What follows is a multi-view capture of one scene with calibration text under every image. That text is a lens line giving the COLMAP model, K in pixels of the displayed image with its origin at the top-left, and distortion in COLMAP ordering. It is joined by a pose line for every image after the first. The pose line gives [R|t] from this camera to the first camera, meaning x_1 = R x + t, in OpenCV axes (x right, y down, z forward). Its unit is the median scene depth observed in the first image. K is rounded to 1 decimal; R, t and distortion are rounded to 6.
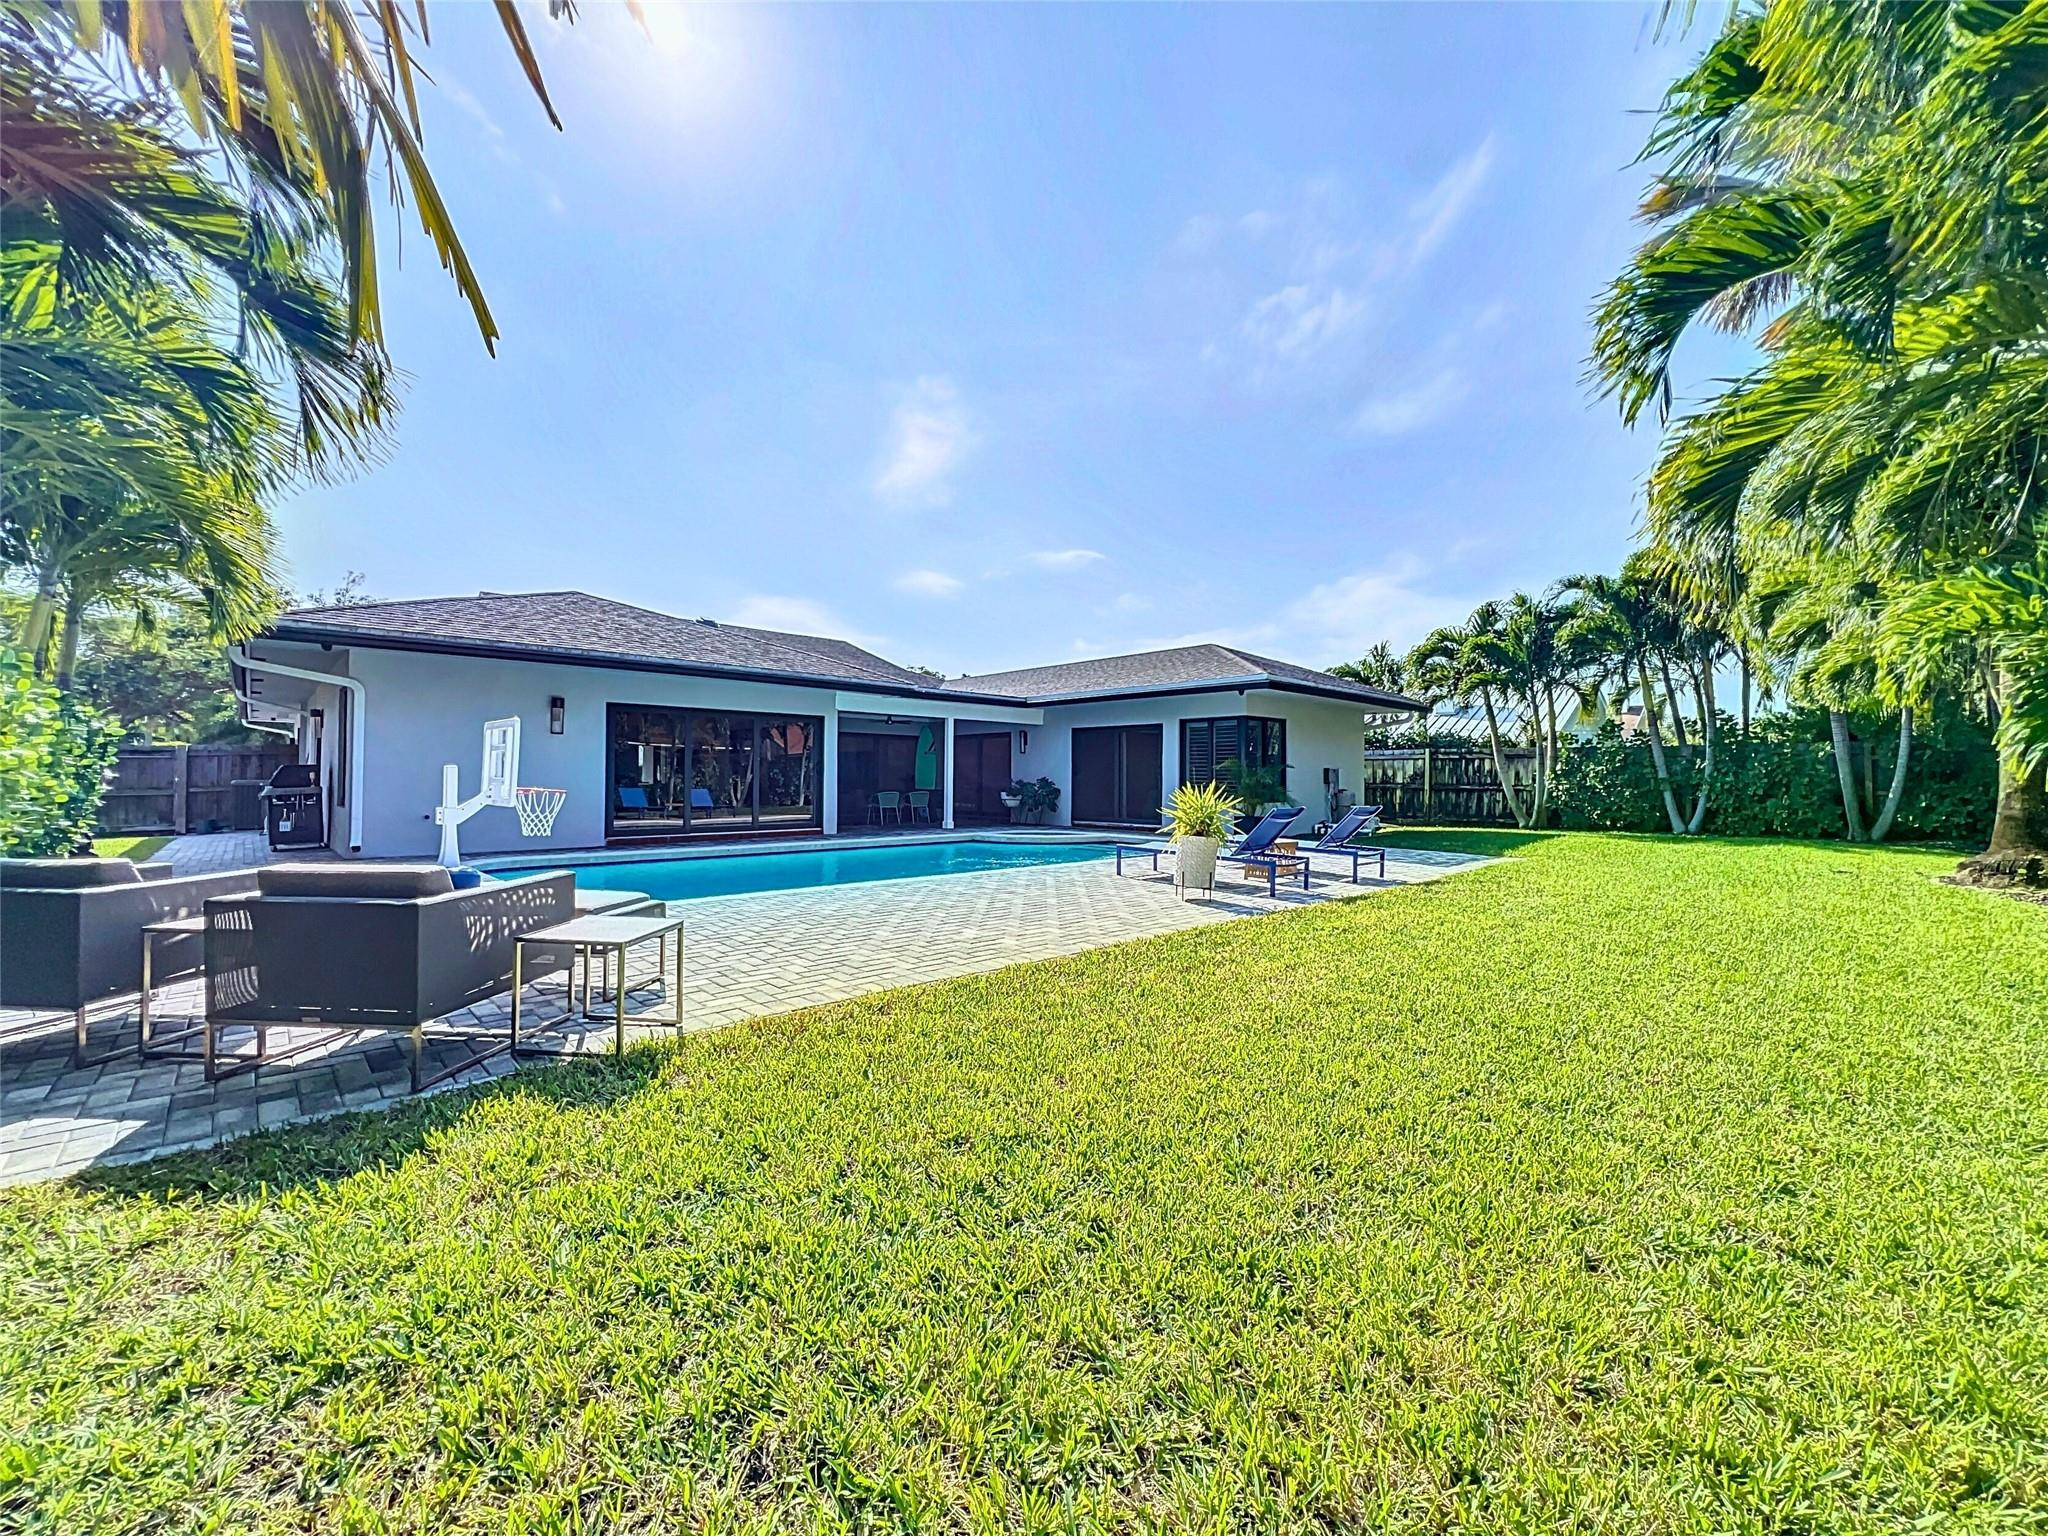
lens RADIAL K [[837.3, 0, 1024.0], [0, 837.3, 768.0], [0, 0, 1]] dist [0.001465, 0.000235]
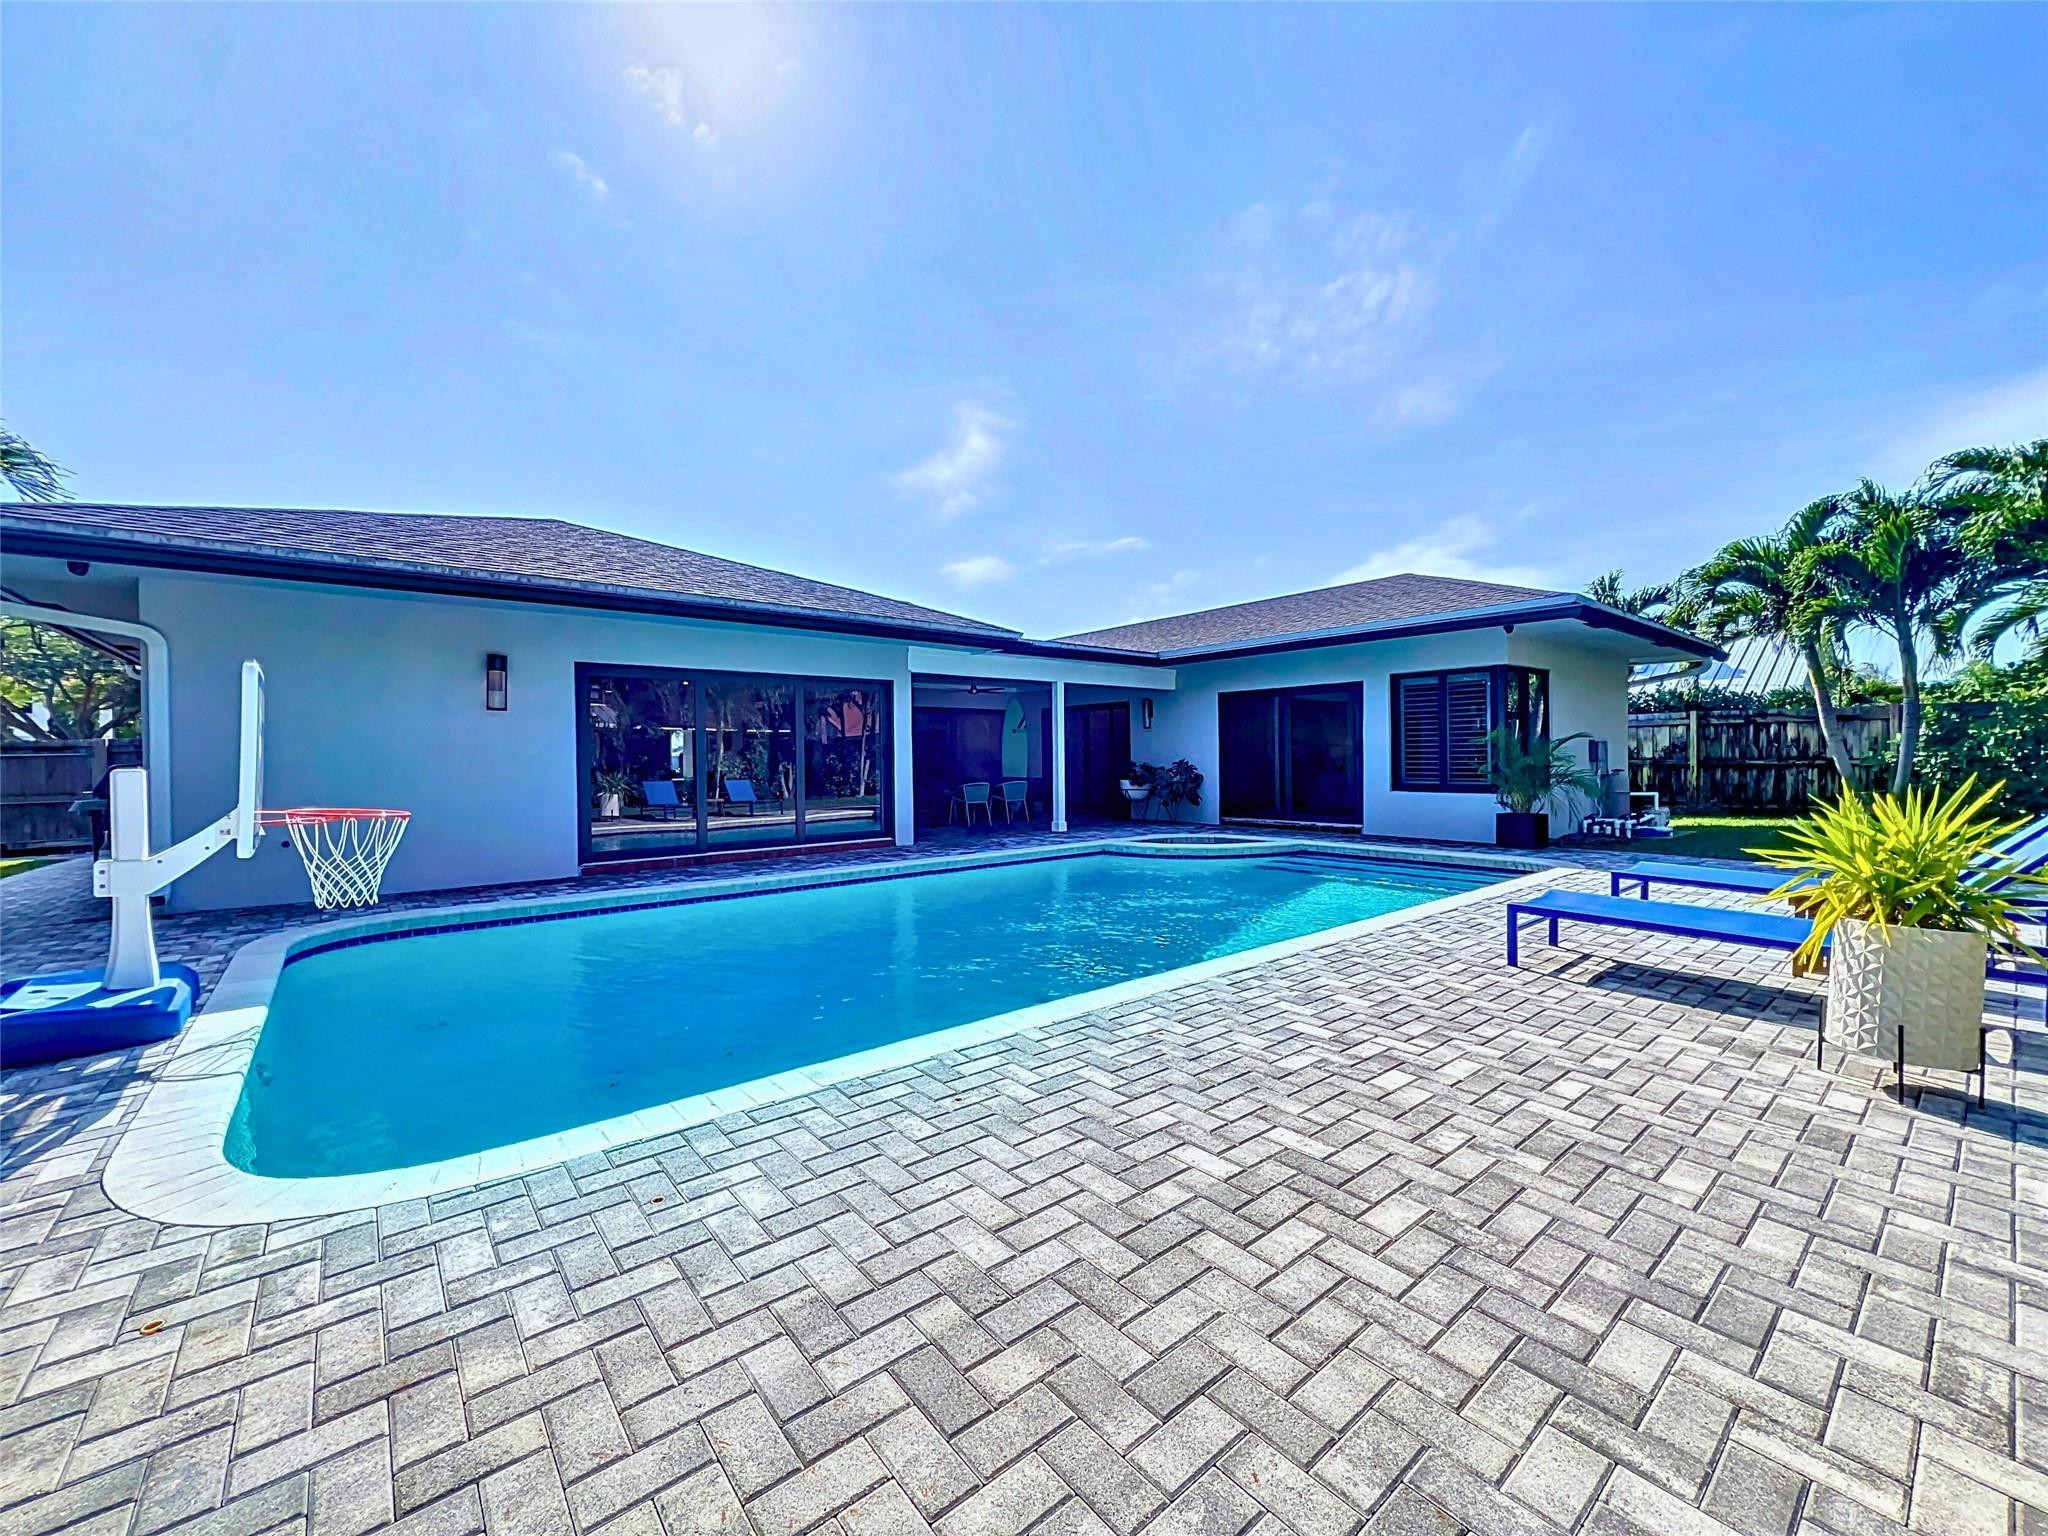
lens RADIAL K [[820.5, 0, 1020.6], [0, 820.5, 764.2], [0, 0, 1]] dist [-0.001403, 0.000588]
pose [[0.997698, -0.017287, -0.065566, -0.072870], [0.018749, 0.999588, 0.021748, -0.003307], [0.065163, -0.022928, 0.997611, 0.261723]]
